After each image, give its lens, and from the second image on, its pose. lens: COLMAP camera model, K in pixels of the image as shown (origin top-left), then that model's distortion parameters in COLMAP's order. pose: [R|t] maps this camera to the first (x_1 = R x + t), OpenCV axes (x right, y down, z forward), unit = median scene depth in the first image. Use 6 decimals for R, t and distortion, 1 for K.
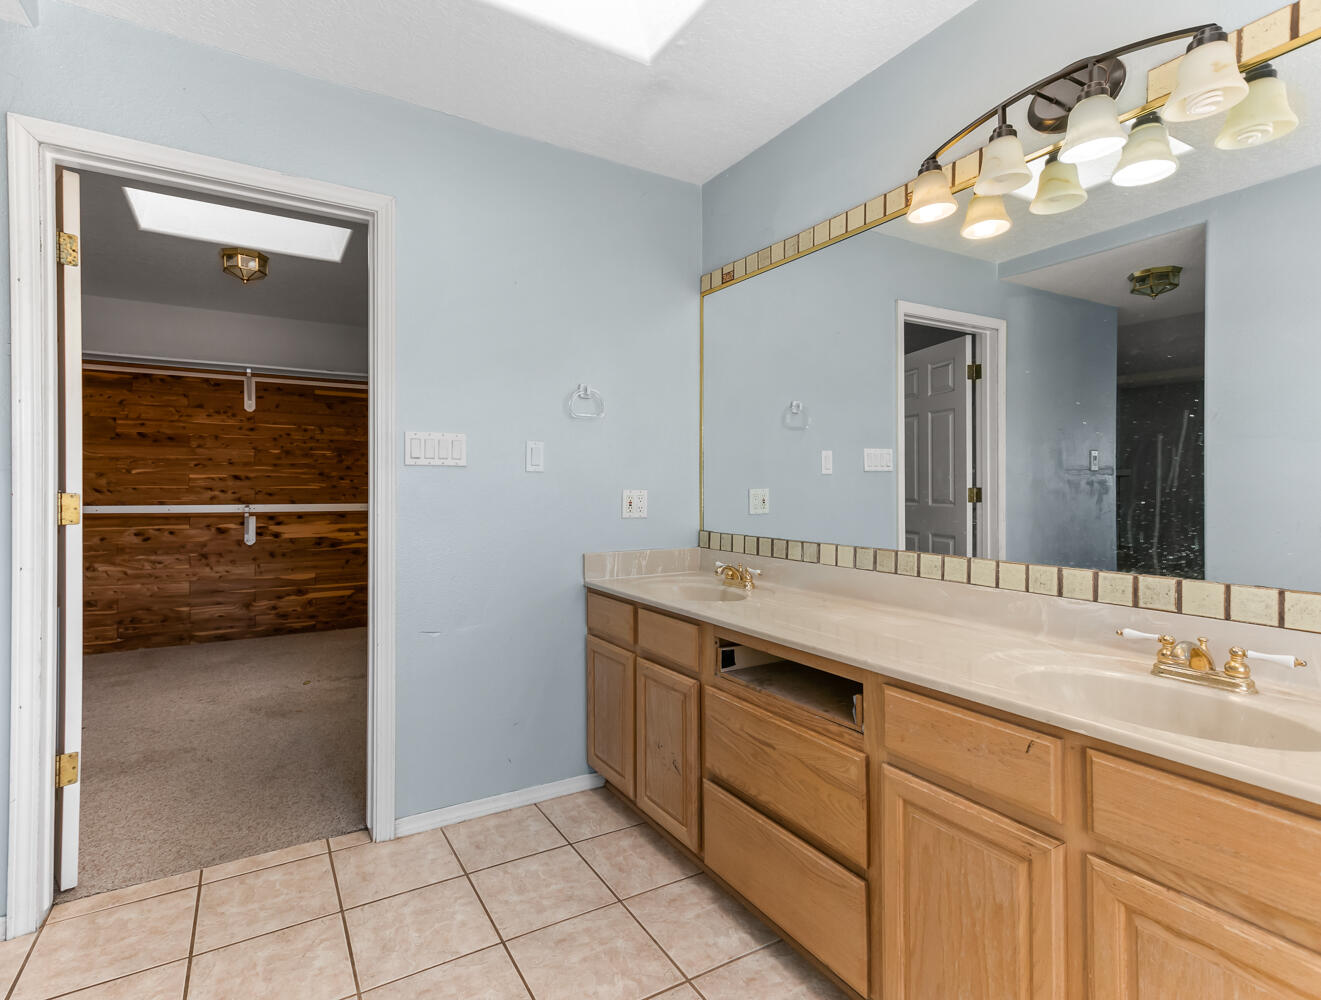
lens RADIAL K [[680.0, 0, 656.7], [0, 680.0, 491.4], [0, 0, 1]] dist [0.002712, 0.000377]
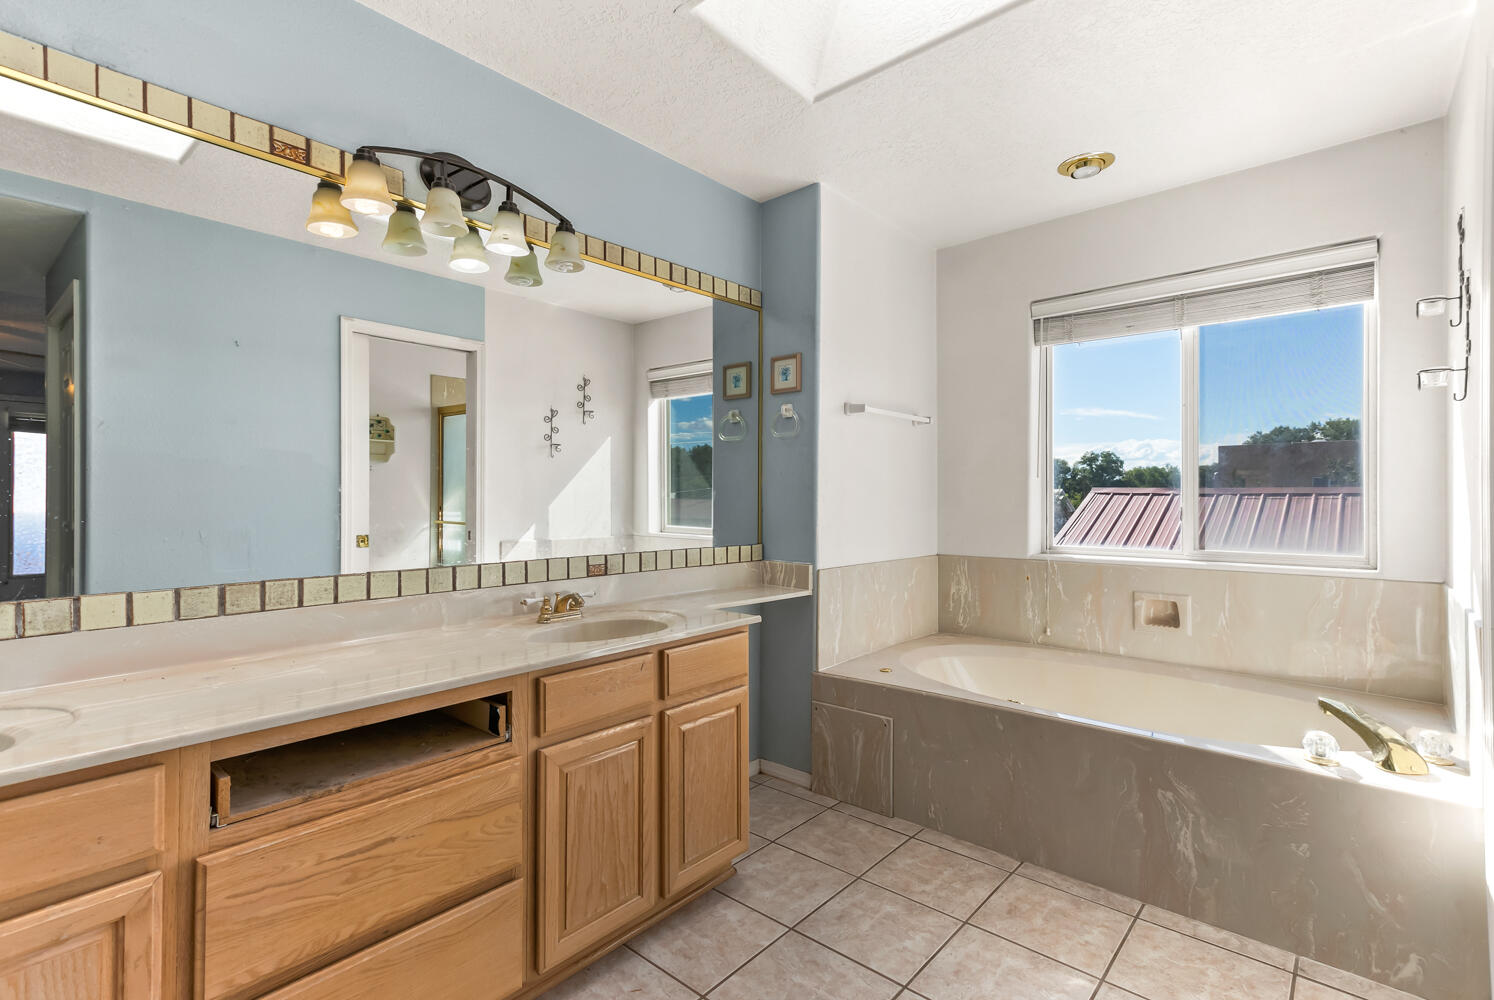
lens RADIAL K [[689.1, 0, 740.8], [0, 689.1, 496.6], [0, 0, 1]] dist [0.003722, 0.000793]
pose [[-0.321530, 0.000419, 0.946899, -0.667583], [0.007045, 0.999973, 0.001950, -0.010302], [-0.946873, 0.007298, -0.321525, 0.838050]]
